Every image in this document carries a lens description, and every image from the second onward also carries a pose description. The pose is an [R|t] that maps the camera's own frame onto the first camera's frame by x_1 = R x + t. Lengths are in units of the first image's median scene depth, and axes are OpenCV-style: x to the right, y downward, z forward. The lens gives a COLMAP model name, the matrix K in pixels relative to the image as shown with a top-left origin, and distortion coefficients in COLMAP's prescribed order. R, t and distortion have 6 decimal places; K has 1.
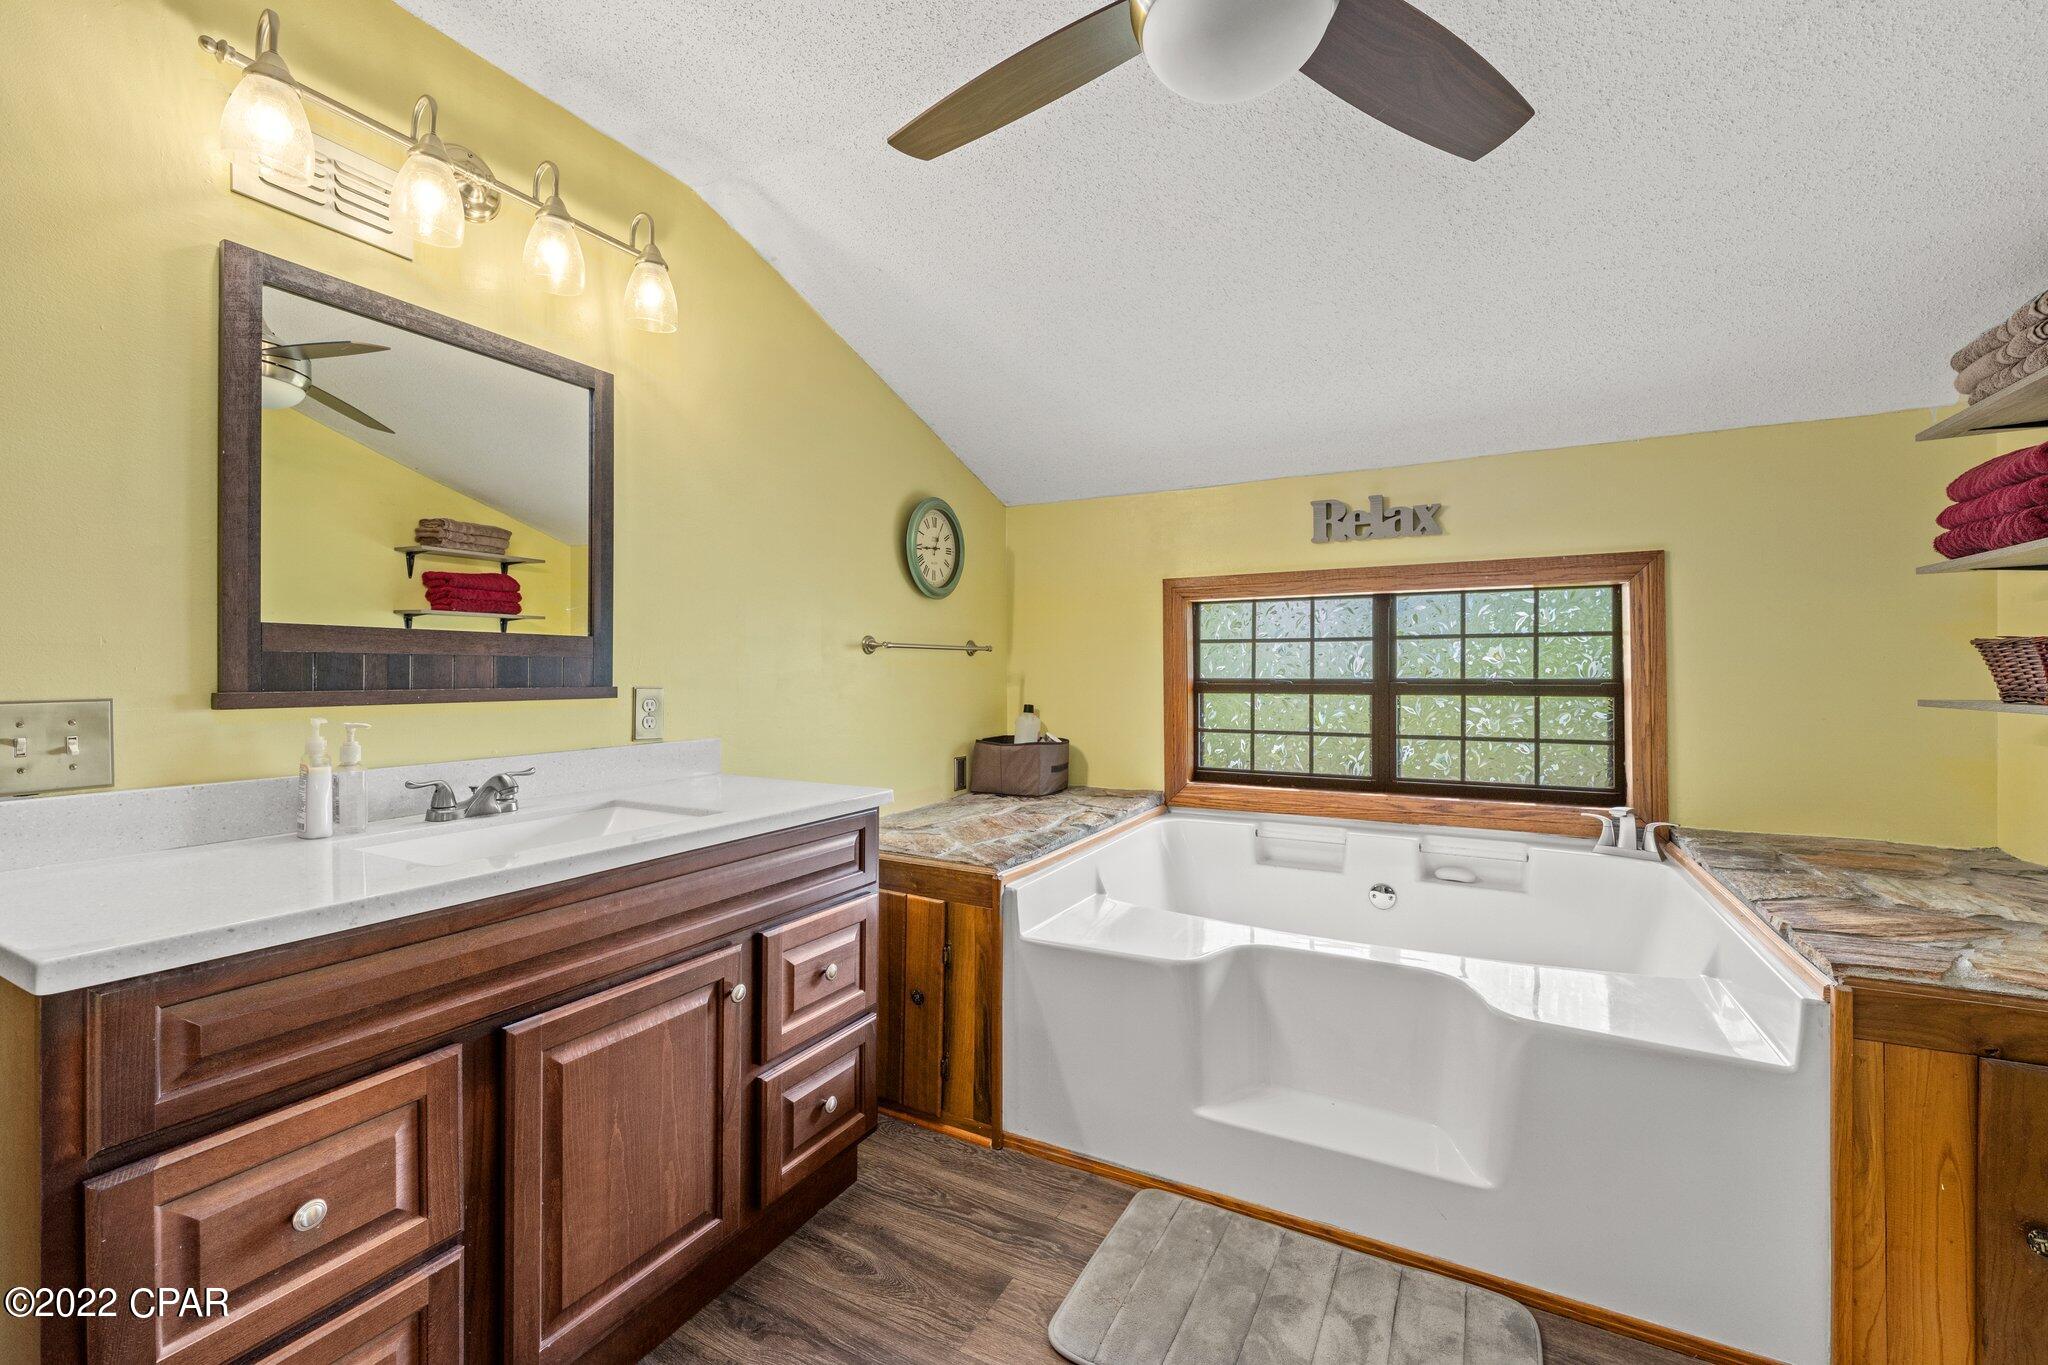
lens RADIAL K [[835.2, 0, 1022.1], [0, 835.2, 678.2], [0, 0, 1]] dist [0.000730, 0.000027]
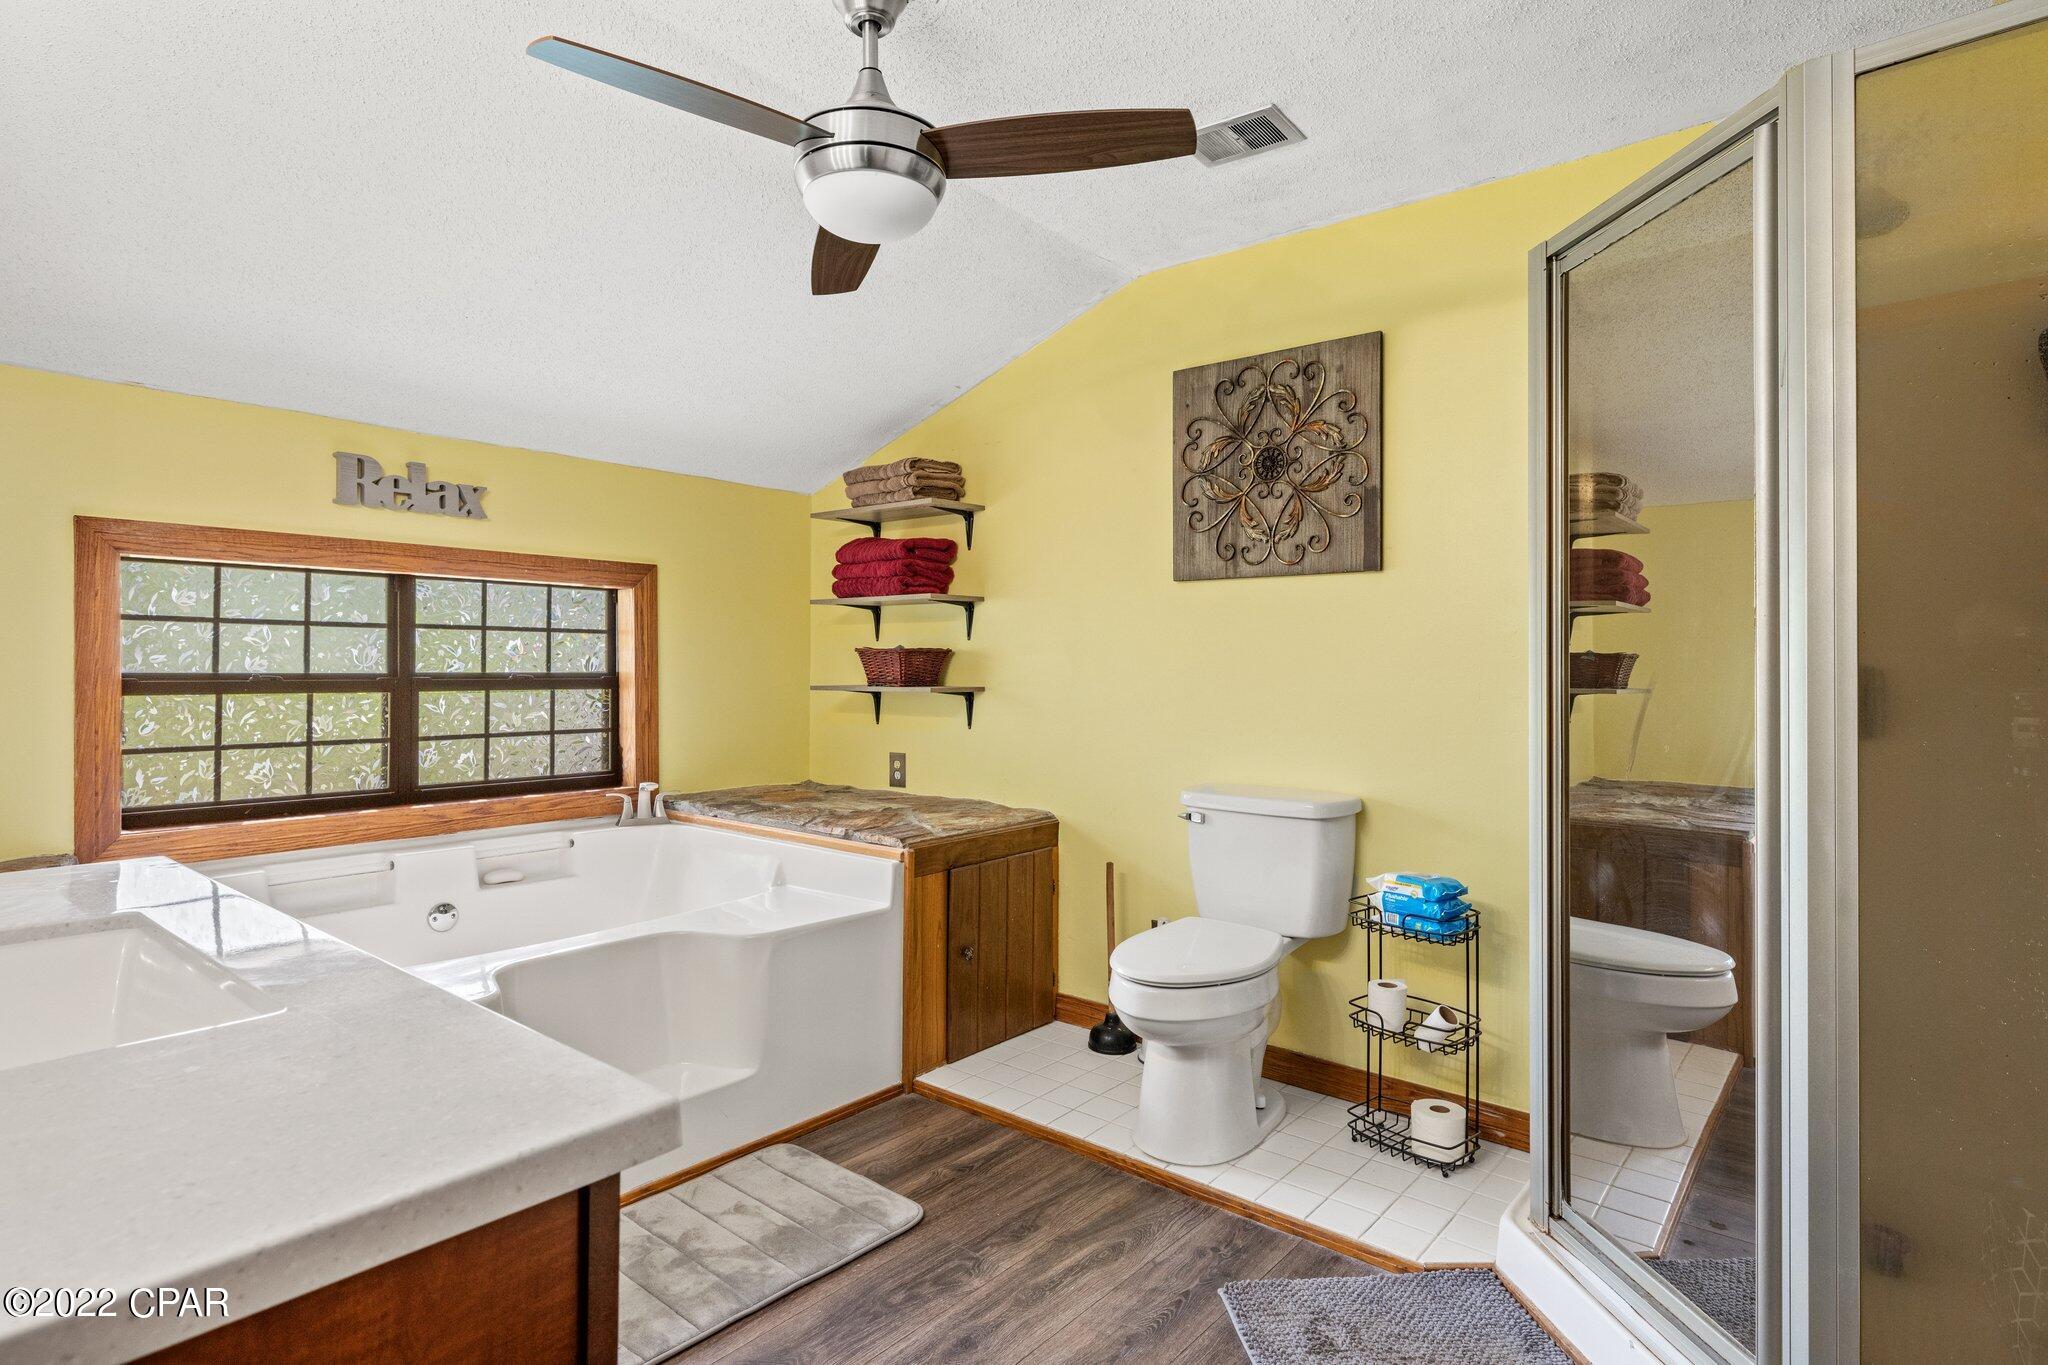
lens RADIAL K [[1101.3, 0, 1021.4], [0, 1101.3, 672.0], [0, 0, 1]] dist [0.003955, 0.000138]
pose [[0.190064, -0.001459, 0.981771, -0.589251], [0.000651, 0.999999, 0.001360, -0.001651], [-0.981771, 0.000381, 0.190065, 0.164035]]
